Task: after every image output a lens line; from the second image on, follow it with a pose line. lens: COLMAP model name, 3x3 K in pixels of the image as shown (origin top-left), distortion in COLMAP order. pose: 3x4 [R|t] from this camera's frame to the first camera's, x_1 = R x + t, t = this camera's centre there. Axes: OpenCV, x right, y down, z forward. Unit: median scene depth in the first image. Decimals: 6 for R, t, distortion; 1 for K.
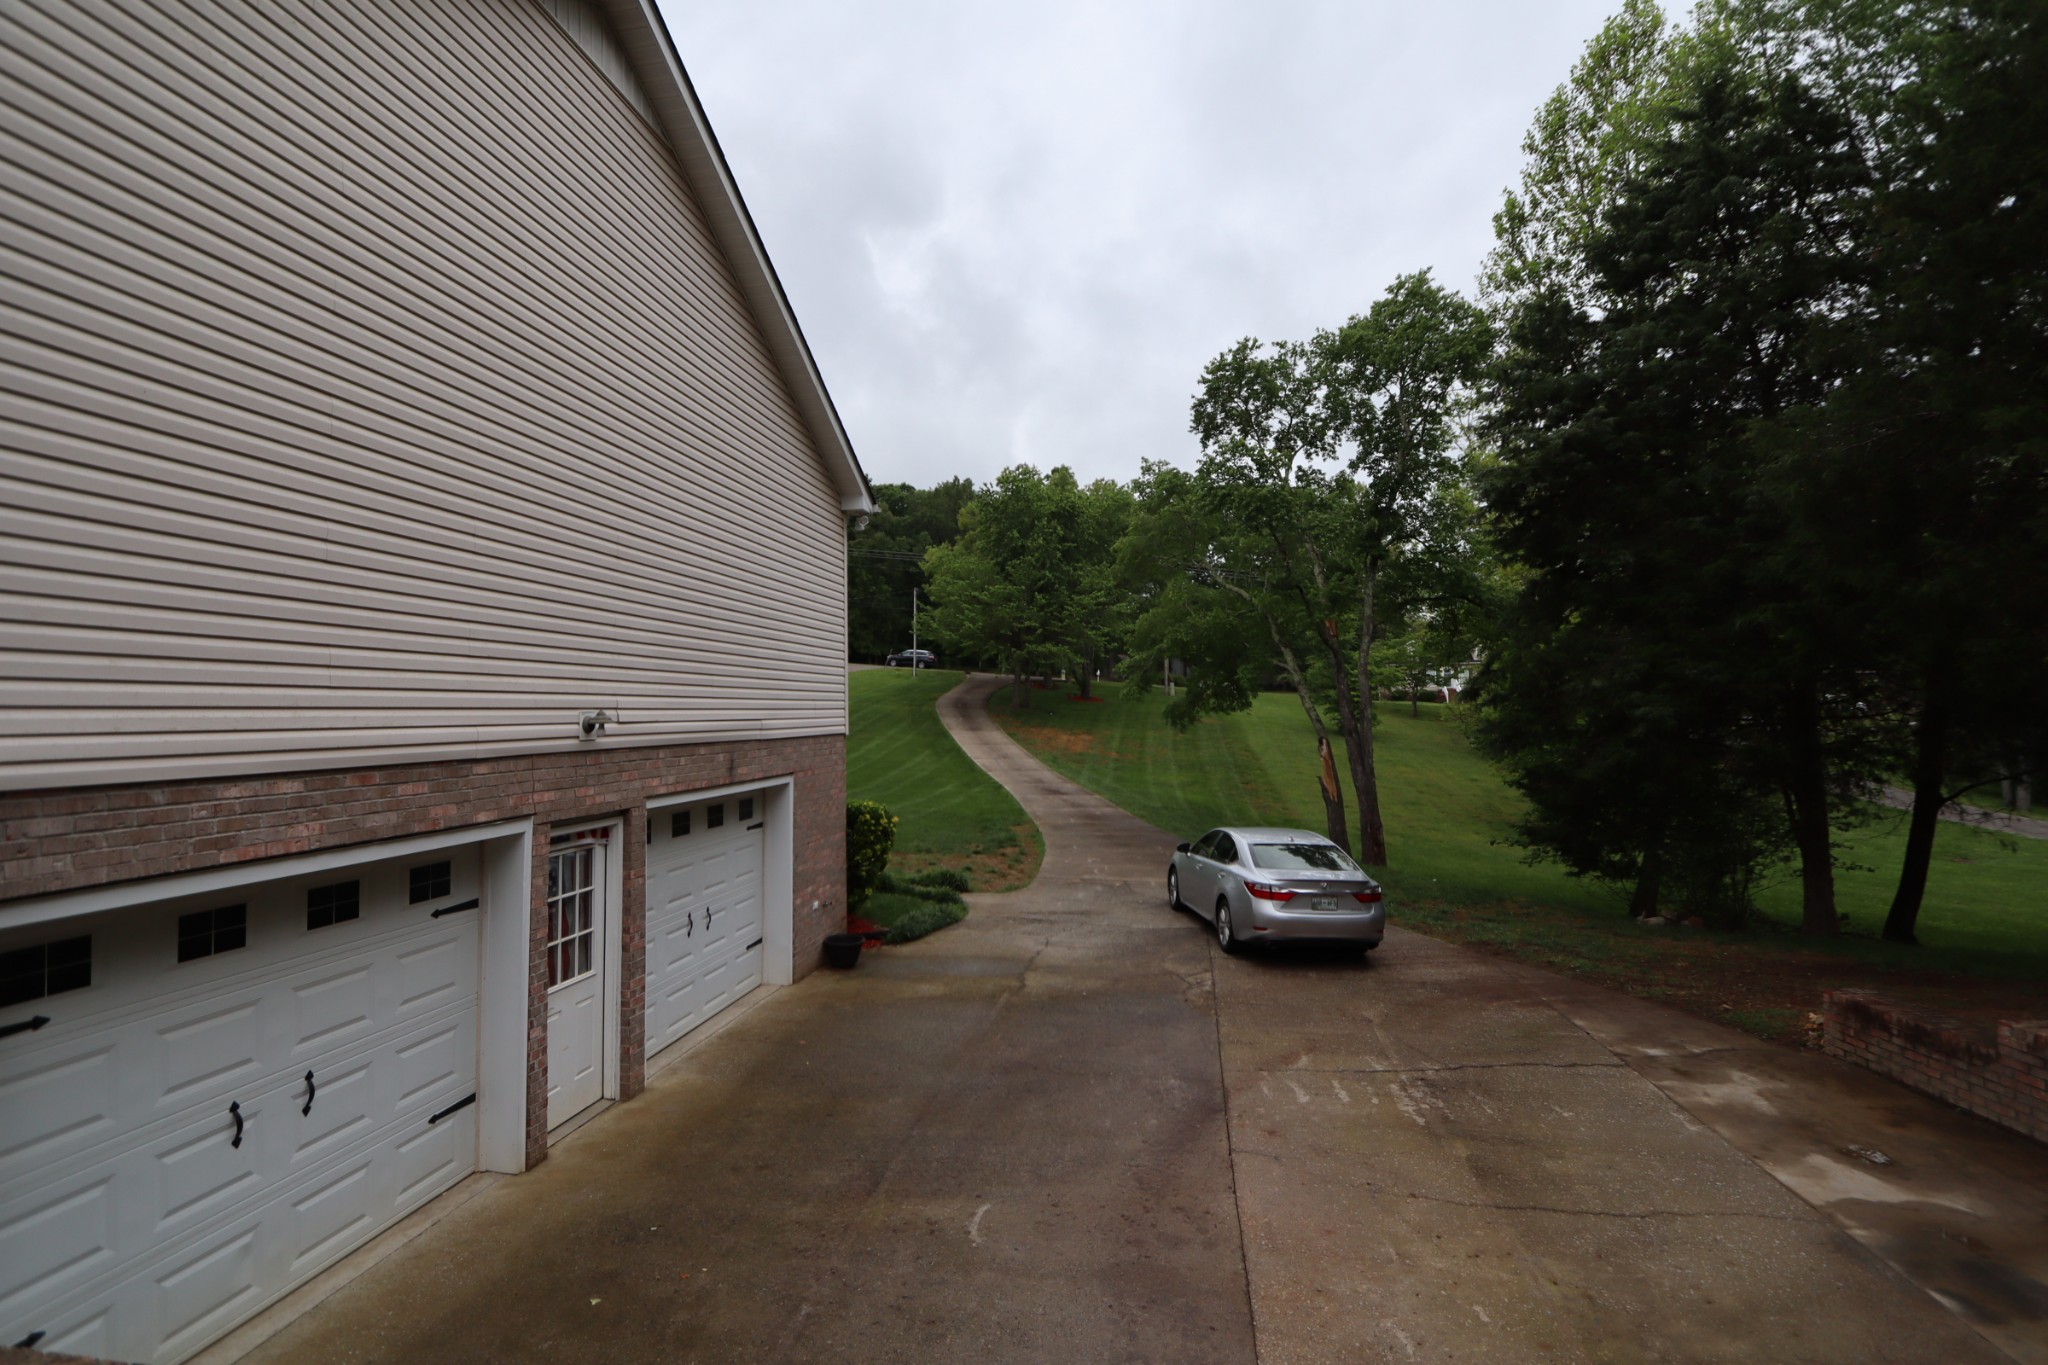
lens RADIAL K [[949.3, 0, 1035.0], [0, 949.3, 686.0], [0, 0, 1]] dist [-0.005256, -0.000215]
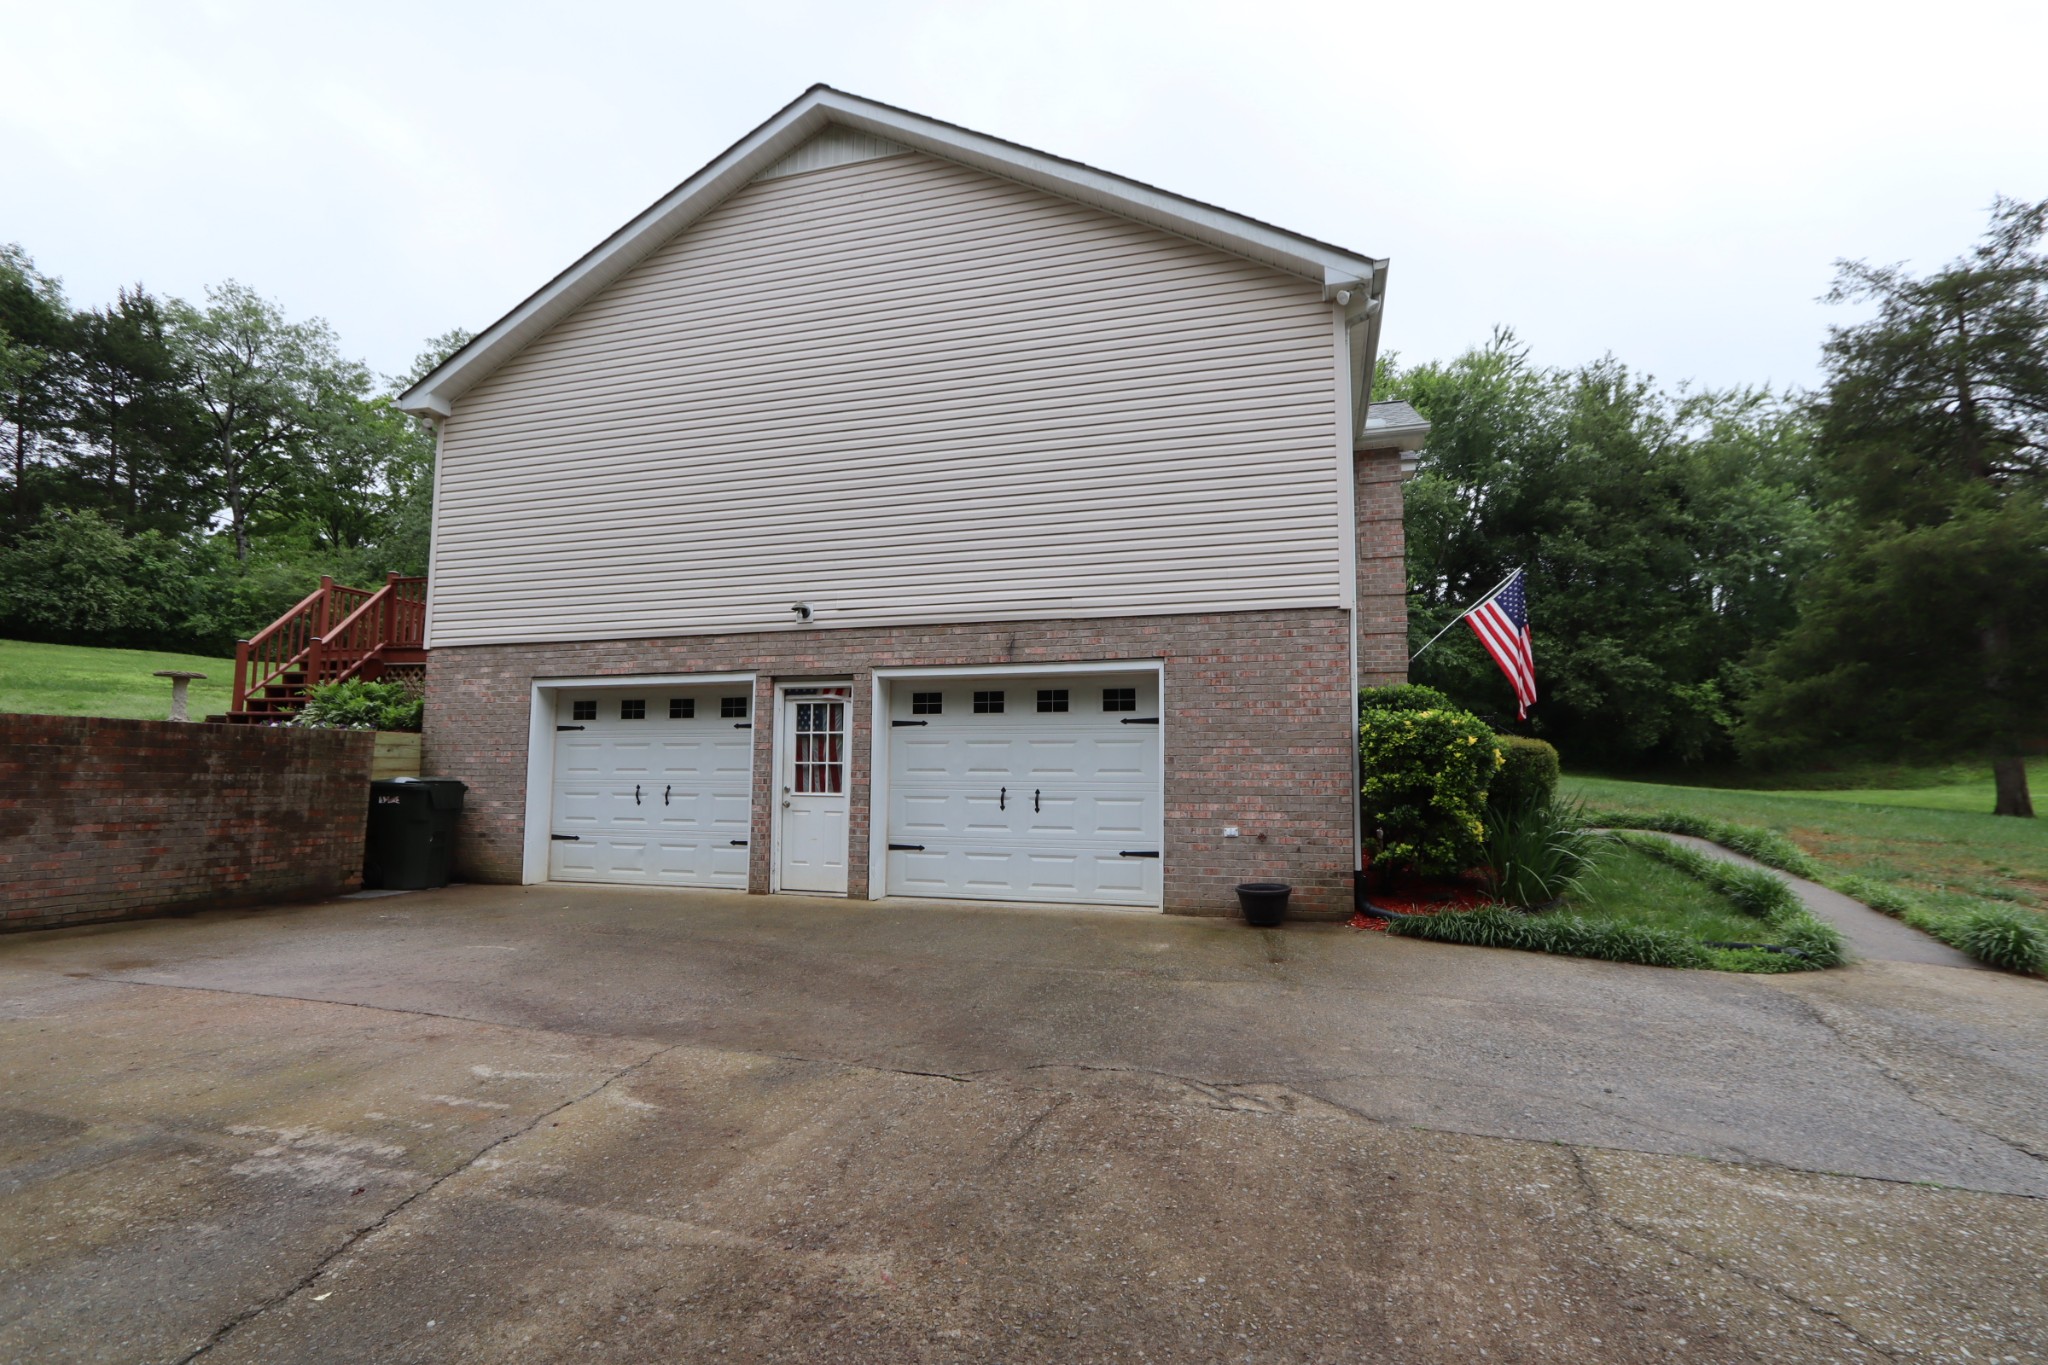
lens RADIAL K [[949.3, 0, 1035.0], [0, 949.3, 686.0], [0, 0, 1]] dist [-0.005256, -0.000215]
pose [[-0.147657, -0.087084, -0.985197, 0.867891], [0.022073, 0.995578, -0.091310, 0.285022], [0.988792, -0.035229, -0.145082, 1.514594]]
